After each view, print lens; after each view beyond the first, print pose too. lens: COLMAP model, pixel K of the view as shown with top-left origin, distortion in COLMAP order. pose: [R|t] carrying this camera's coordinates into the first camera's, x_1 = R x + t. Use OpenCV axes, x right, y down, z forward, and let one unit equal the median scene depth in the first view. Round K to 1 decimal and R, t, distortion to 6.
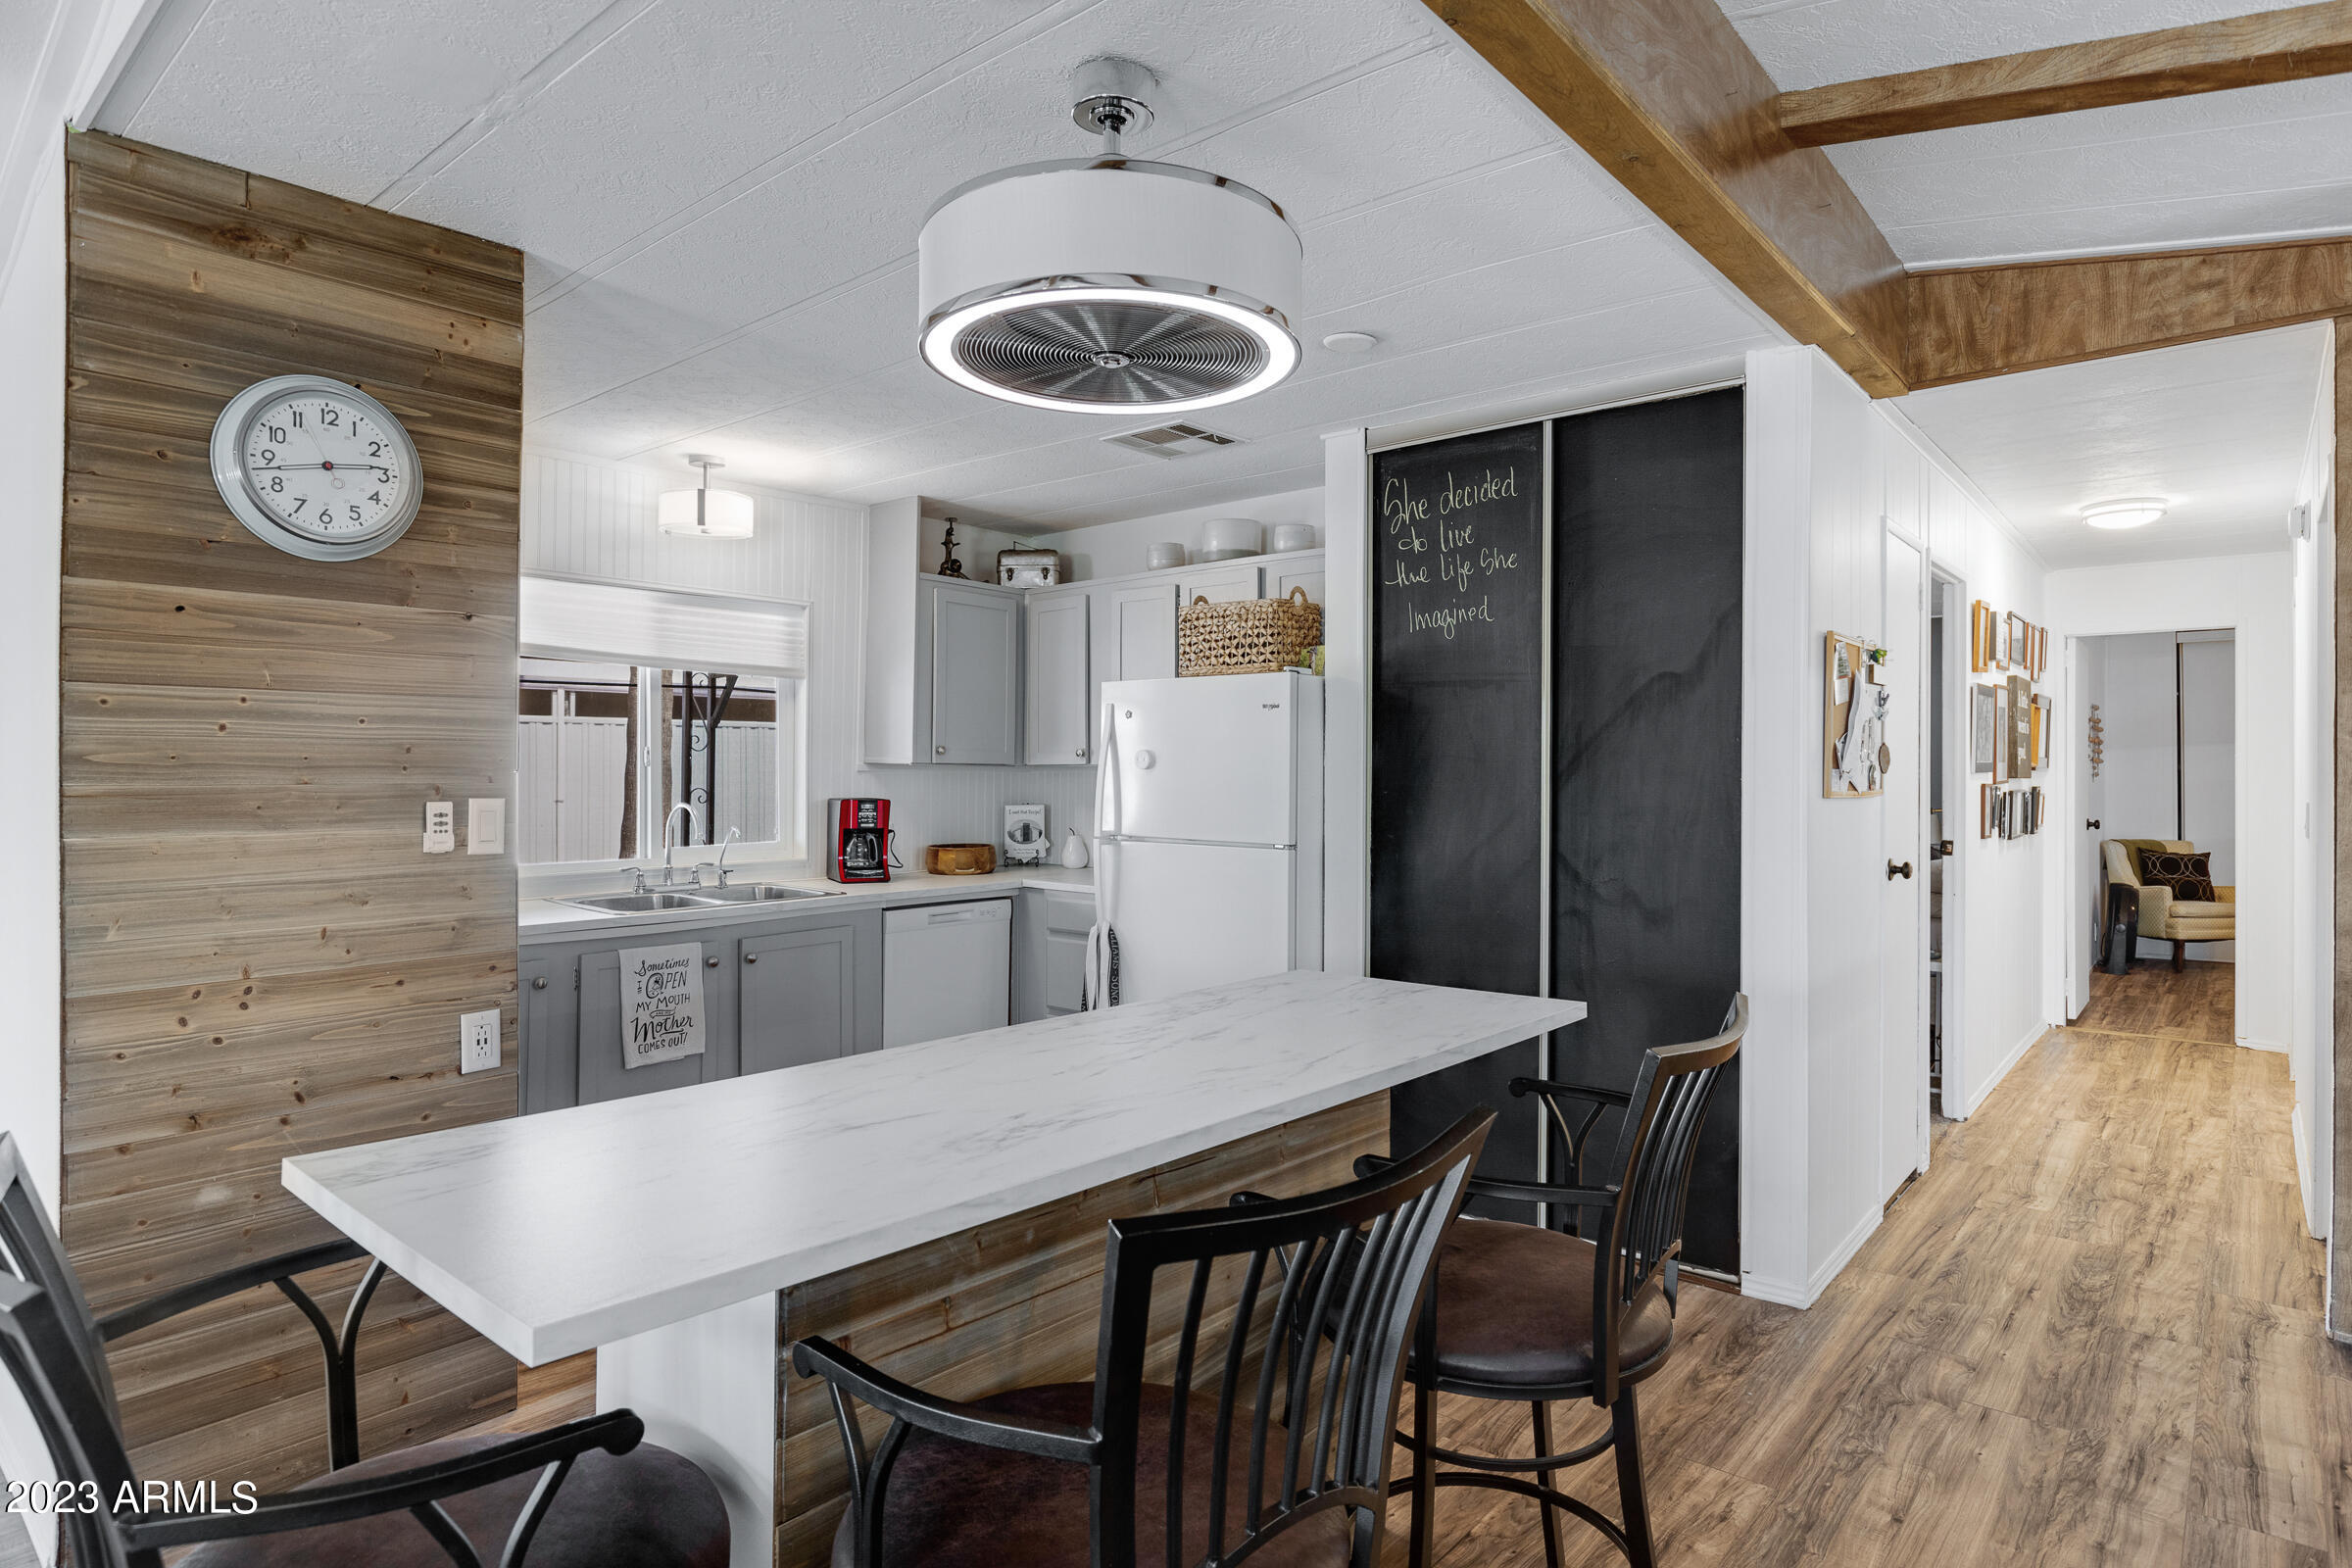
lens RADIAL K [[1285.1, 0, 1170.8], [0, 1285.1, 769.1], [0, 0, 1]] dist [-0.038804, 0.013702]
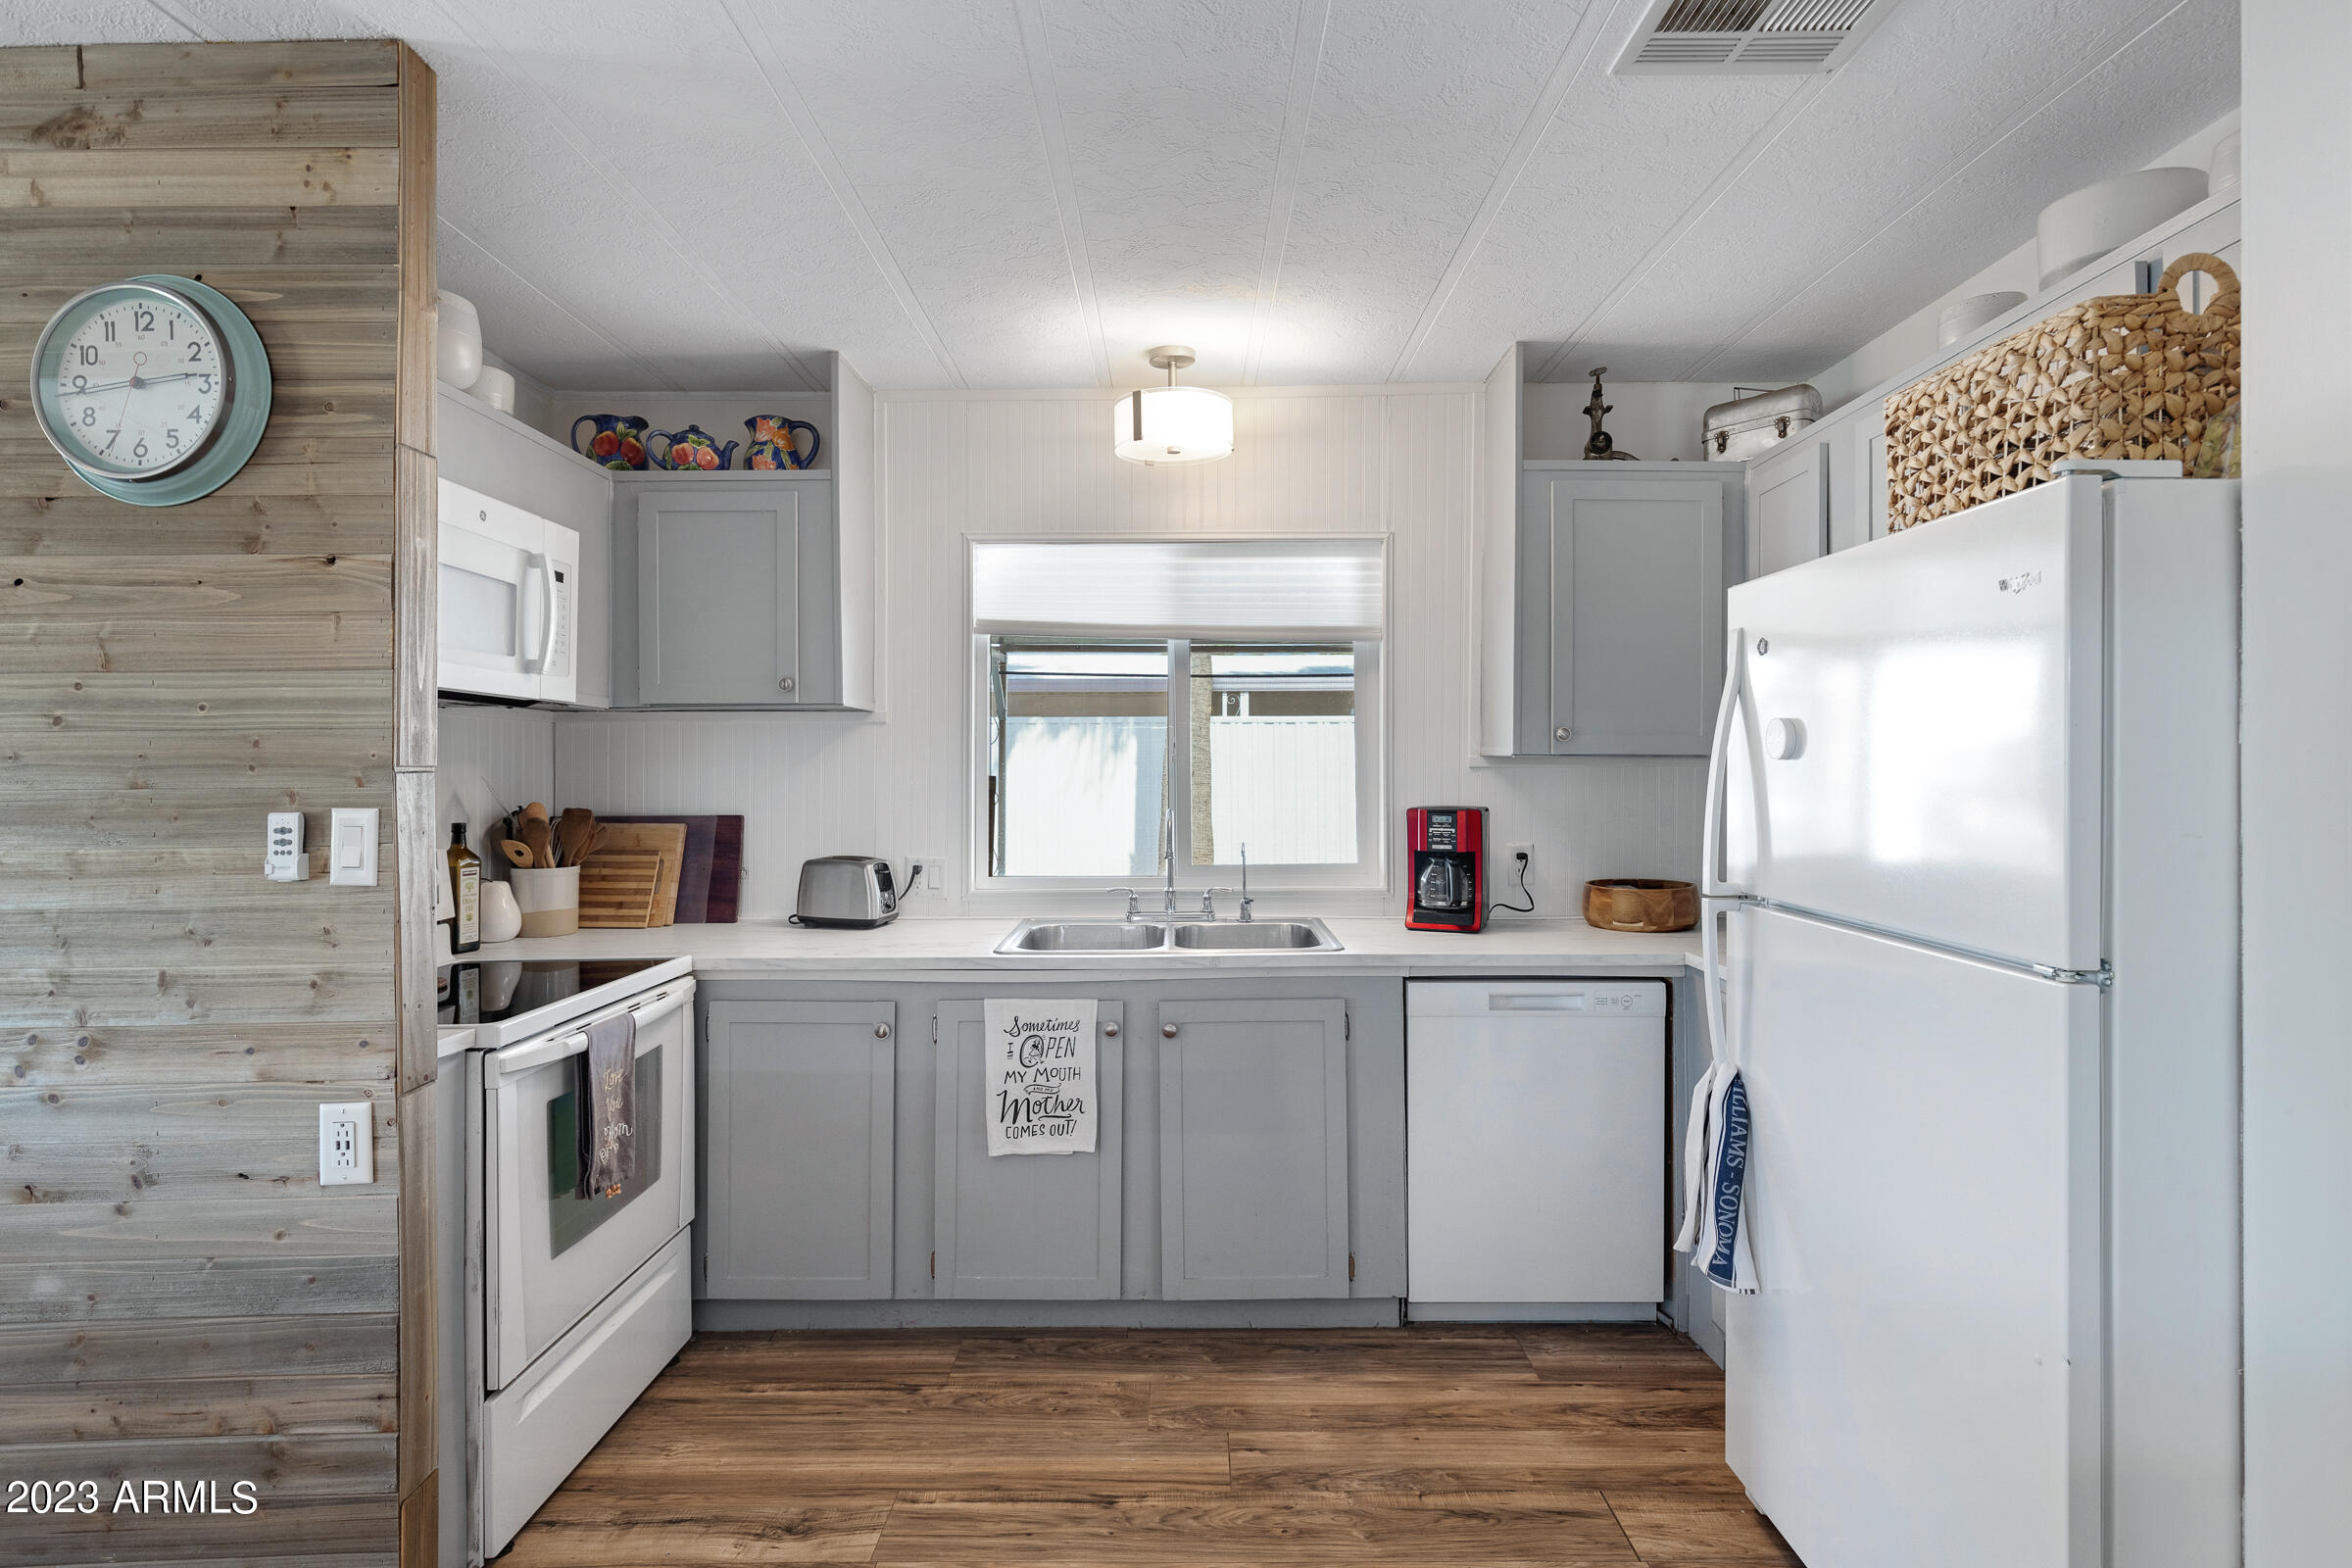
lens RADIAL K [[1162.1, 0, 1191.3], [0, 1162.1, 754.6], [0, 0, 1]] dist [0.016104, -0.001327]
pose [[0.643209, -0.015036, -0.765543, 0.272760], [0.007298, 0.999882, -0.013506, 0.004677], [0.765656, 0.003100, 0.643243, 0.908948]]
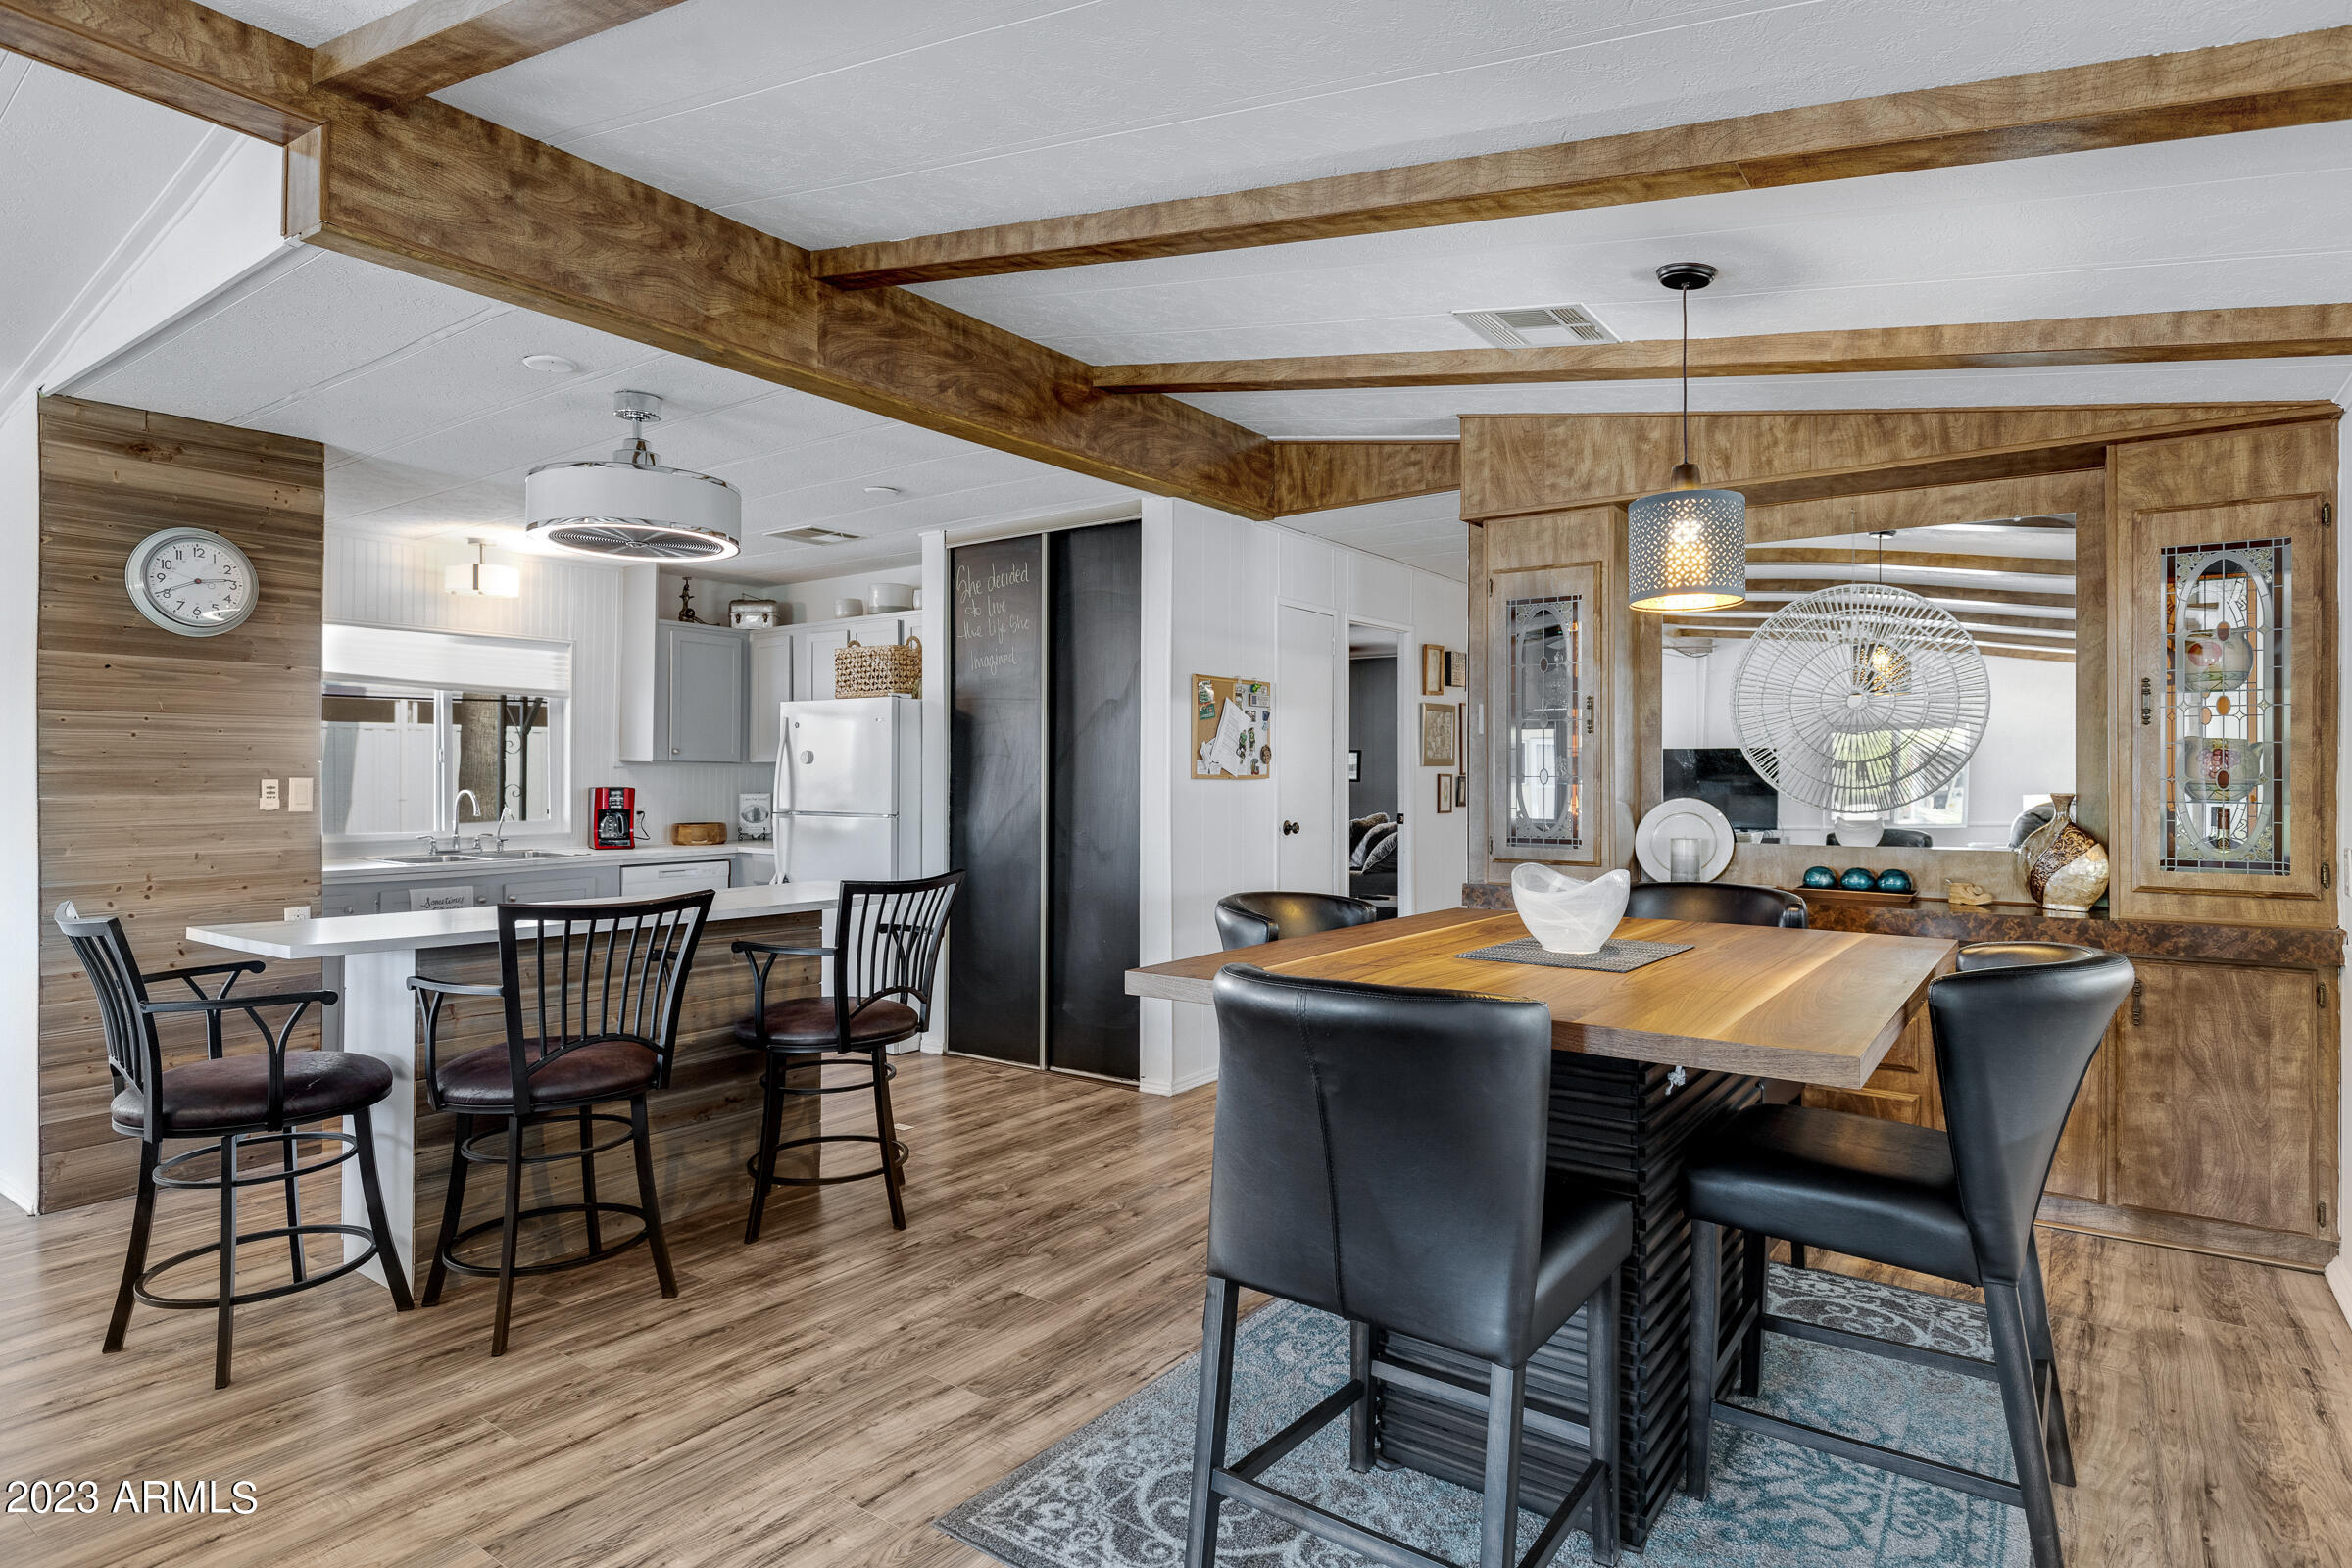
lens RADIAL K [[1285.1, 0, 1219.0], [0, 1285.1, 775.0], [0, 0, 1]] dist [-0.038804, 0.013702]
pose [[0.994262, -0.003400, 0.106921, 0.457440], [0.003424, 0.999994, -0.000038, 0.022884], [-0.106920, 0.000404, 0.994268, -0.735393]]
